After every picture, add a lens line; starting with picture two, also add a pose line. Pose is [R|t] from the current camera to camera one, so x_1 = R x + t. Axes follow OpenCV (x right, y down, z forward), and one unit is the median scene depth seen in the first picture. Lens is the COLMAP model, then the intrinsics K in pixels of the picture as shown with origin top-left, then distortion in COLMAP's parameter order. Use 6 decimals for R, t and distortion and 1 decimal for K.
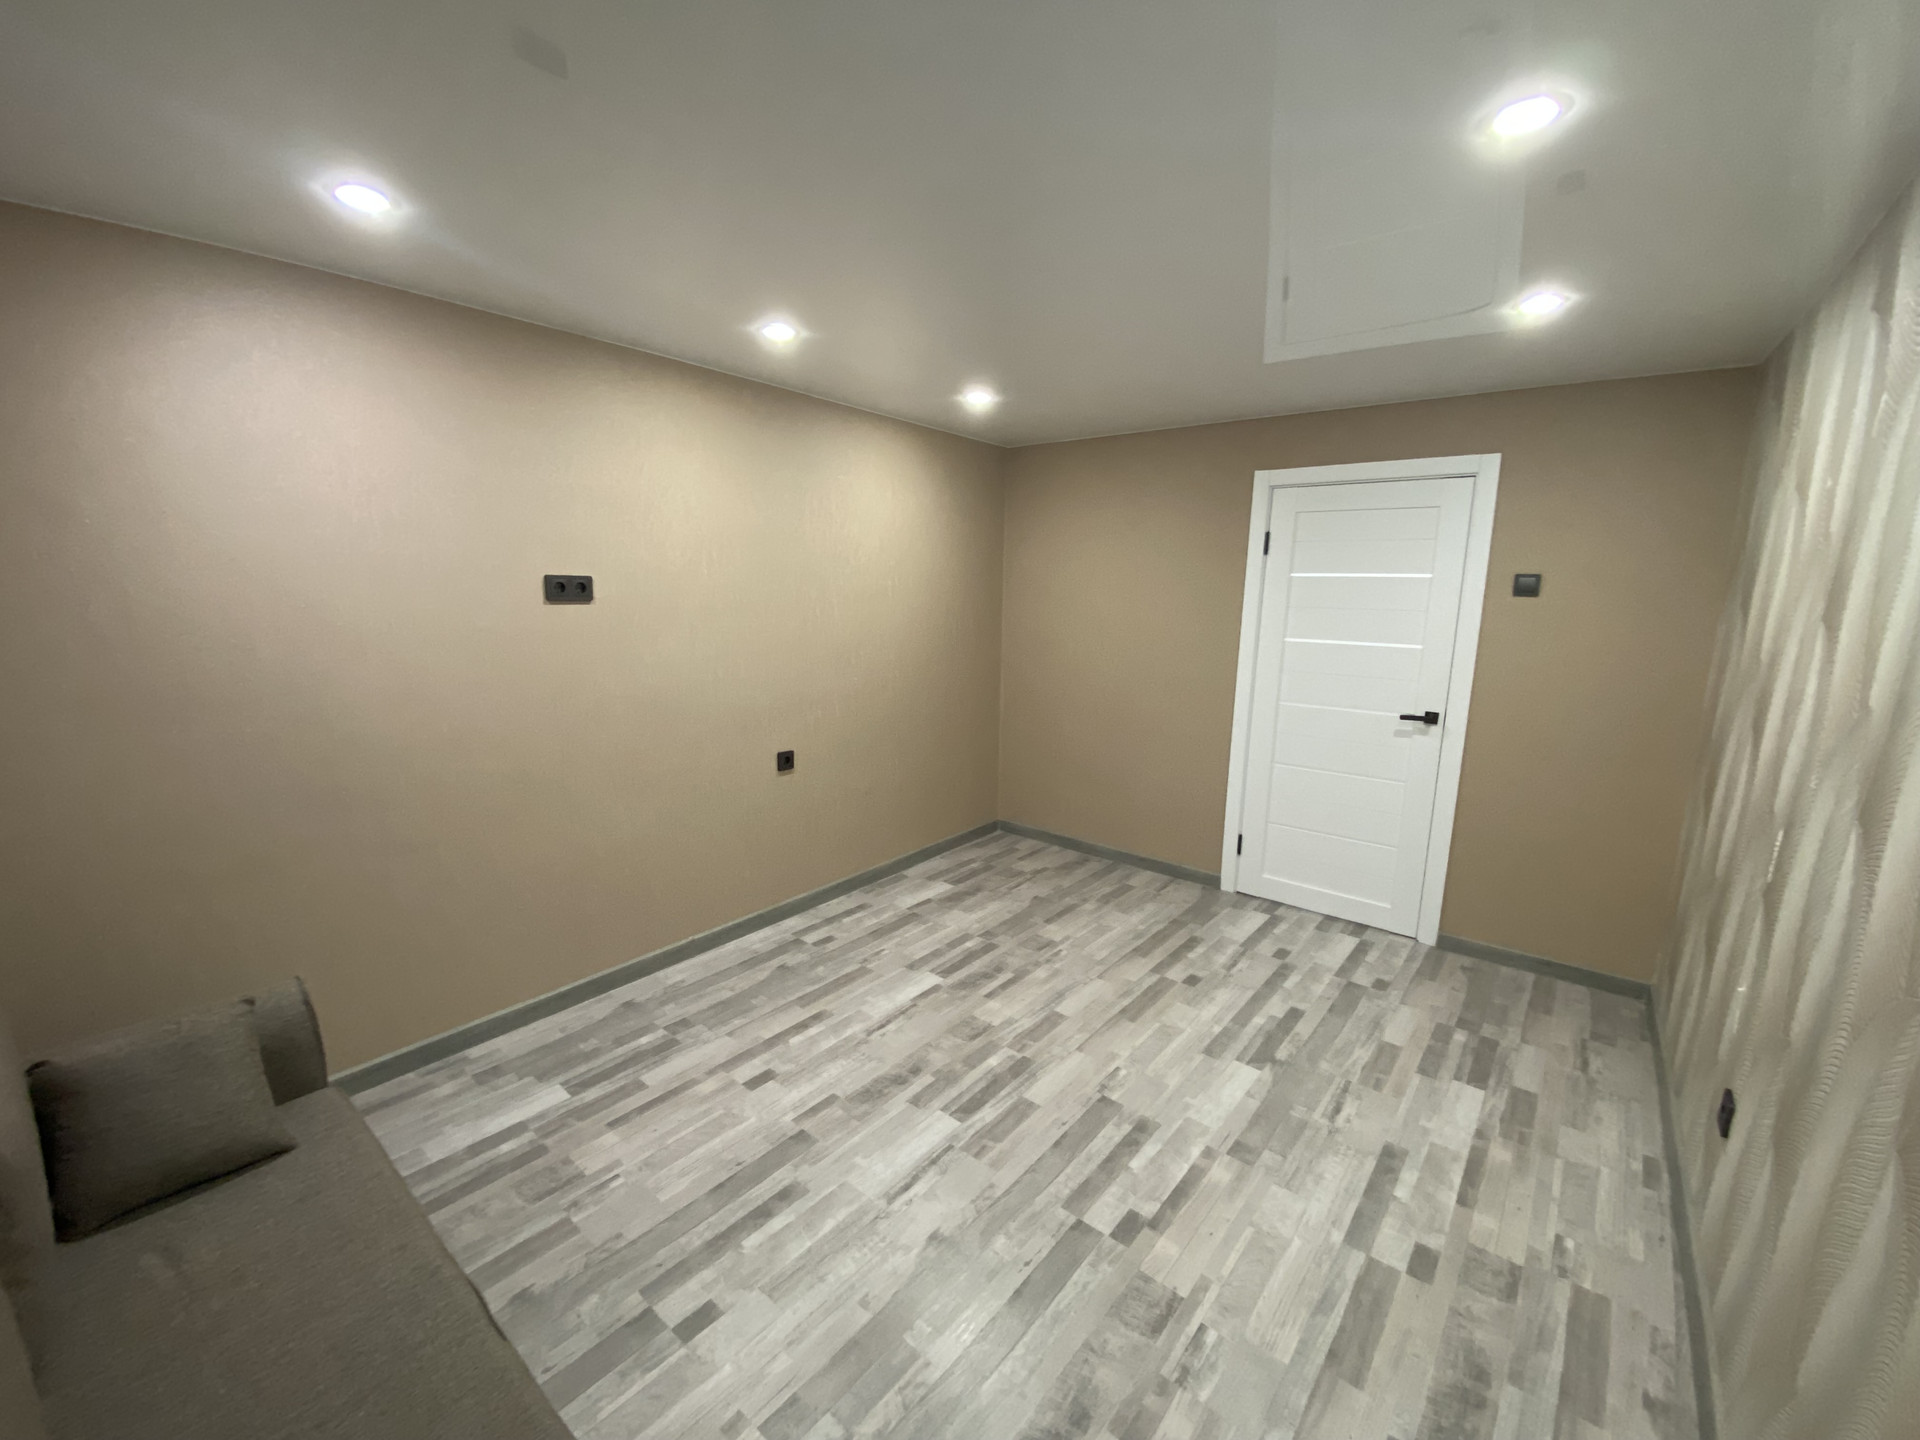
lens RADIAL K [[776.1, 0, 930.1], [0, 776.1, 712.9], [0, 0, 1]] dist [0.007769, -0.014021]
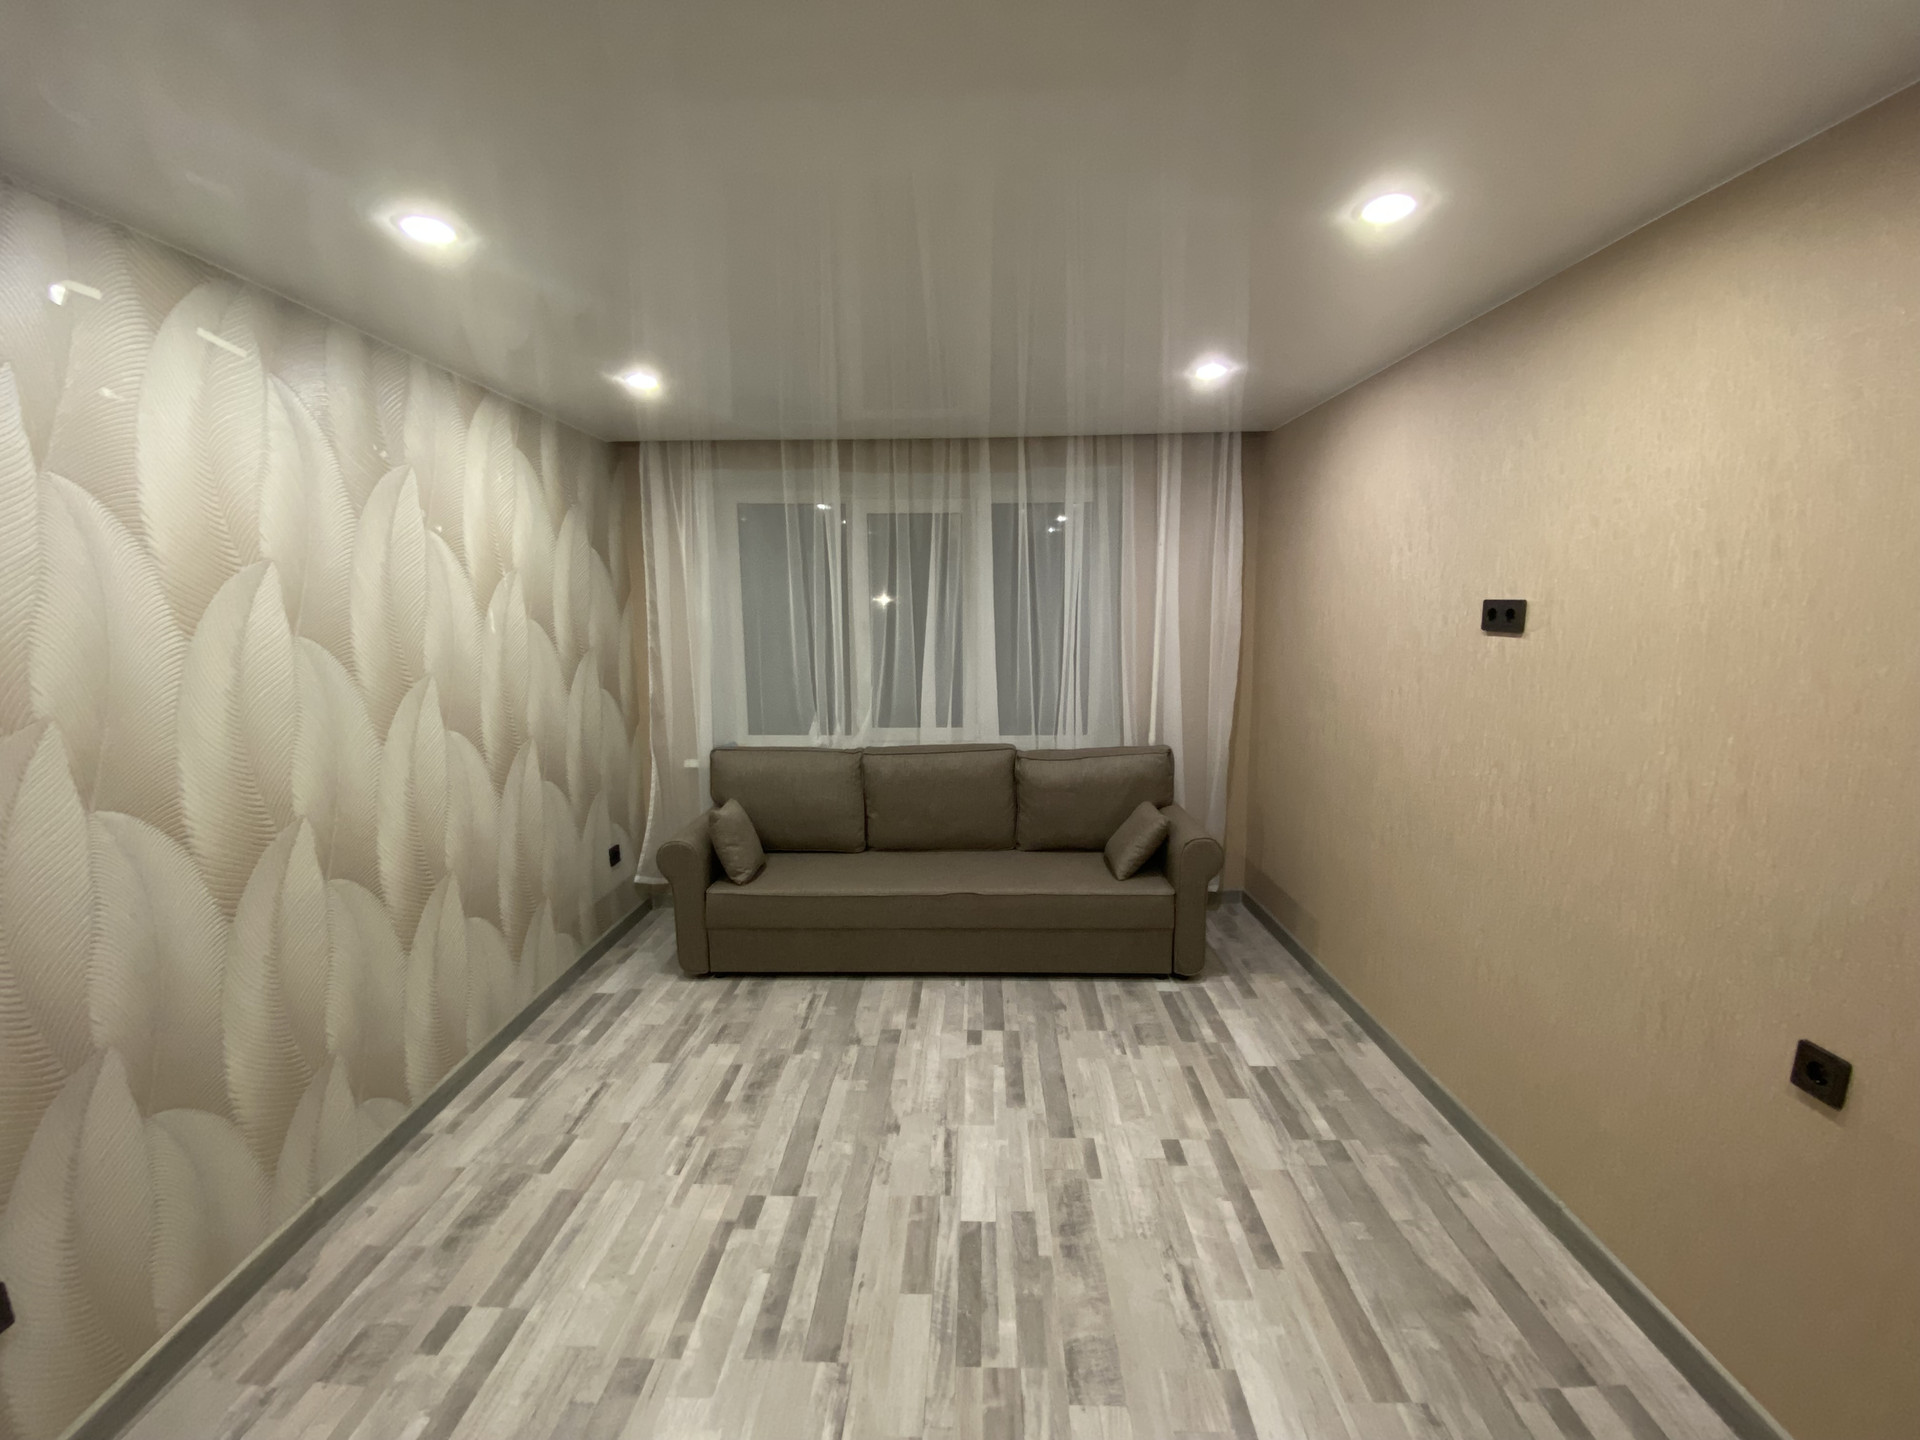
lens RADIAL K [[776.1, 0, 969.5], [0, 776.1, 703.3], [0, 0, 1]] dist [0.007769, -0.014021]
pose [[-0.757293, 0.076235, -0.648611, 0.554719], [-0.111145, 0.963630, 0.243031, -0.245490], [0.643548, 0.256135, -0.721277, 1.486933]]
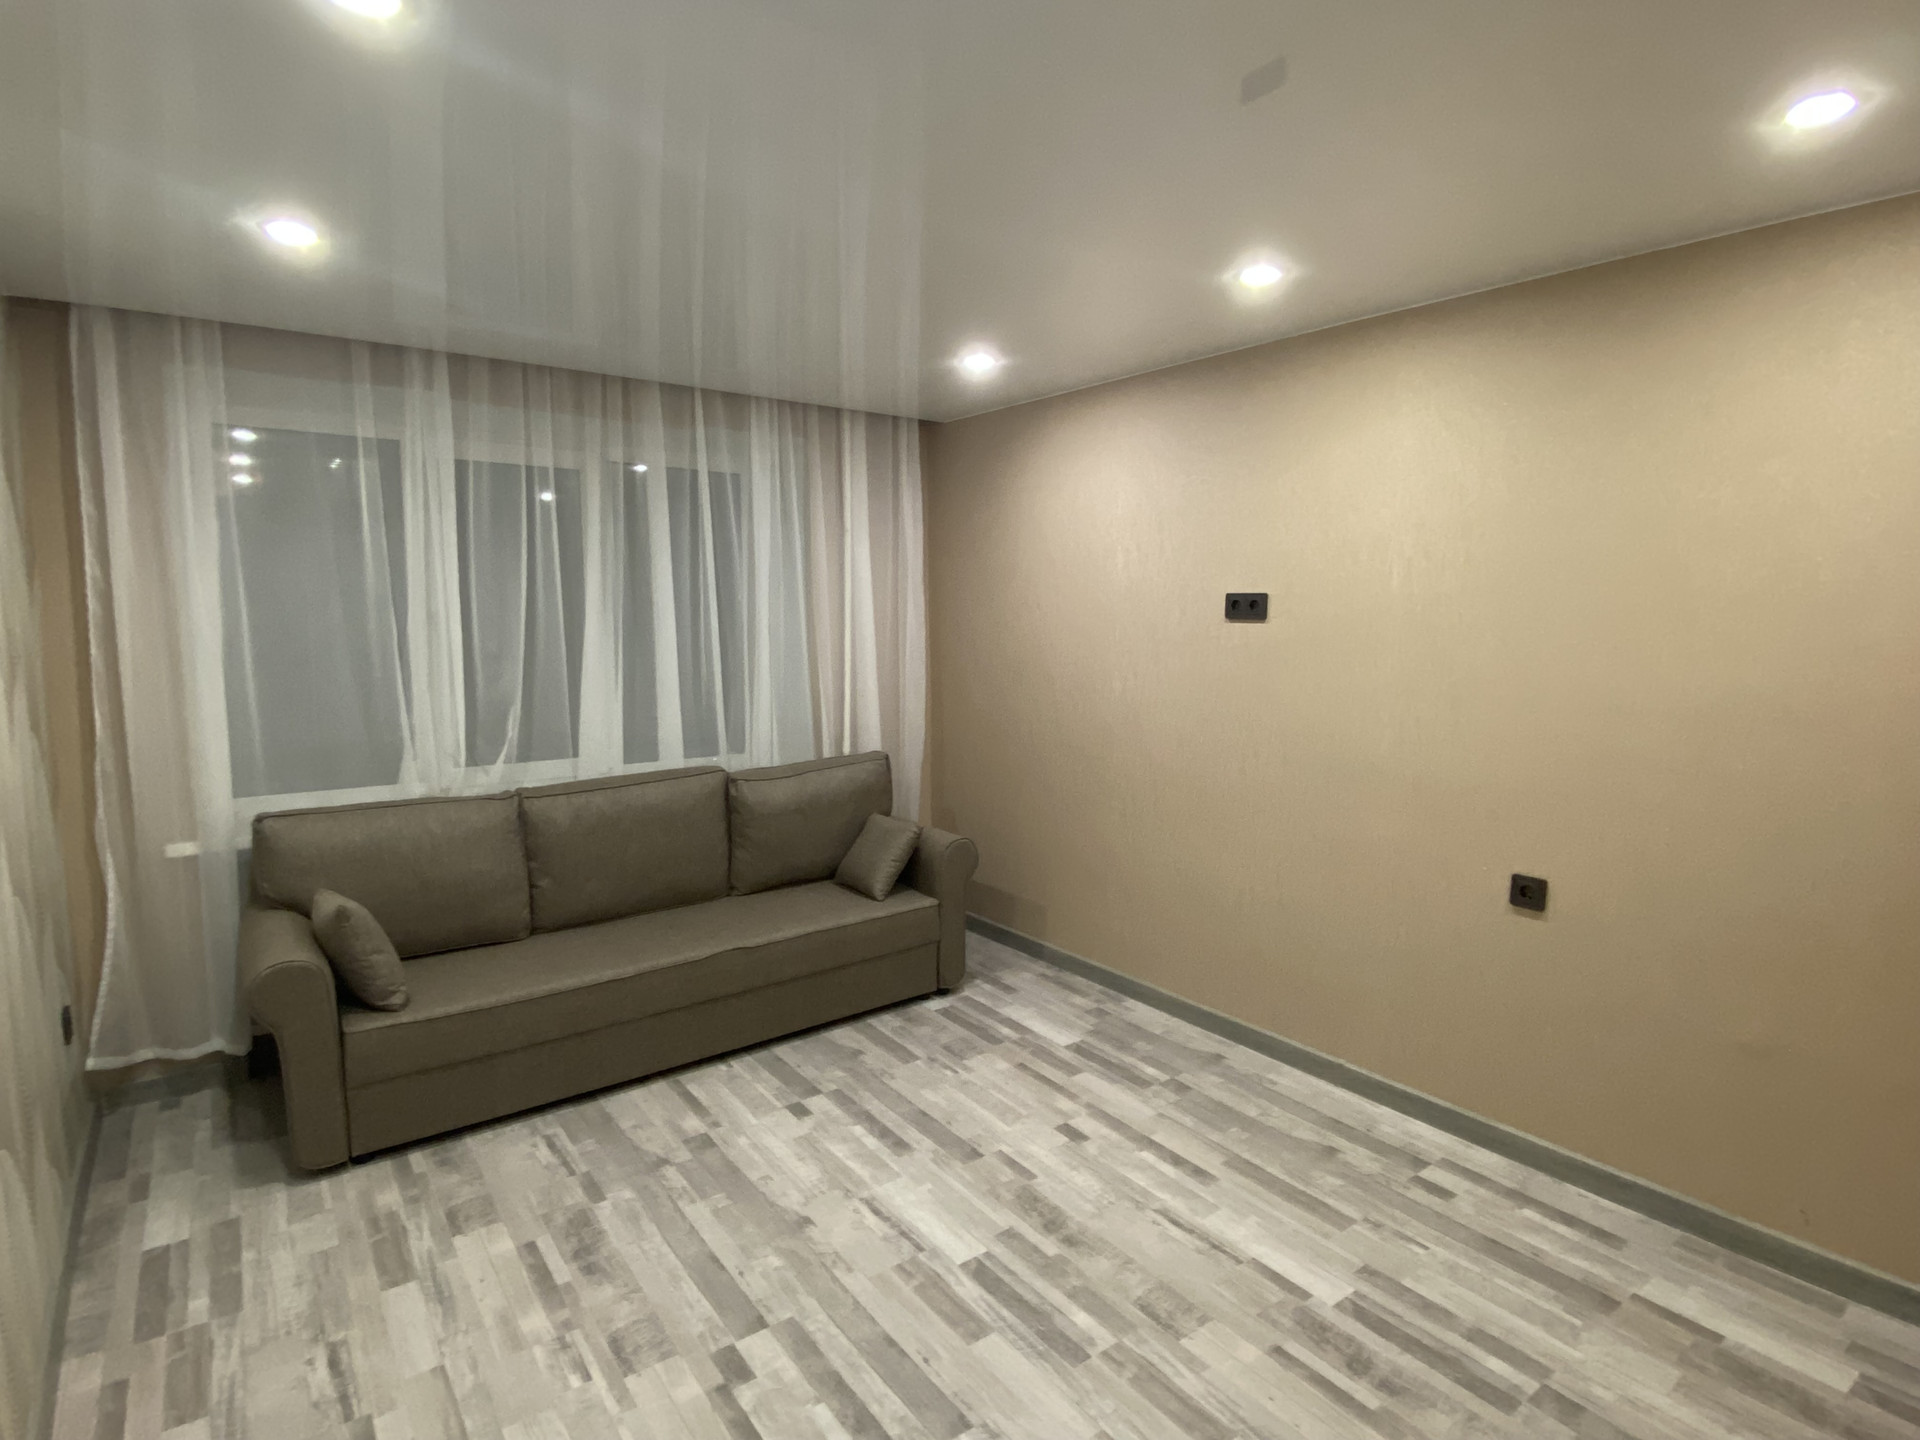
lens RADIAL K [[970.9, 0, 967.1], [0, 970.9, 707.5], [0, 0, 1]] dist [0.014880, -0.016173]
pose [[-0.201391, 0.090833, -0.975290, 0.955362], [-0.169516, 0.977435, 0.126036, -0.153613], [0.964731, 0.190710, -0.181449, 1.080904]]
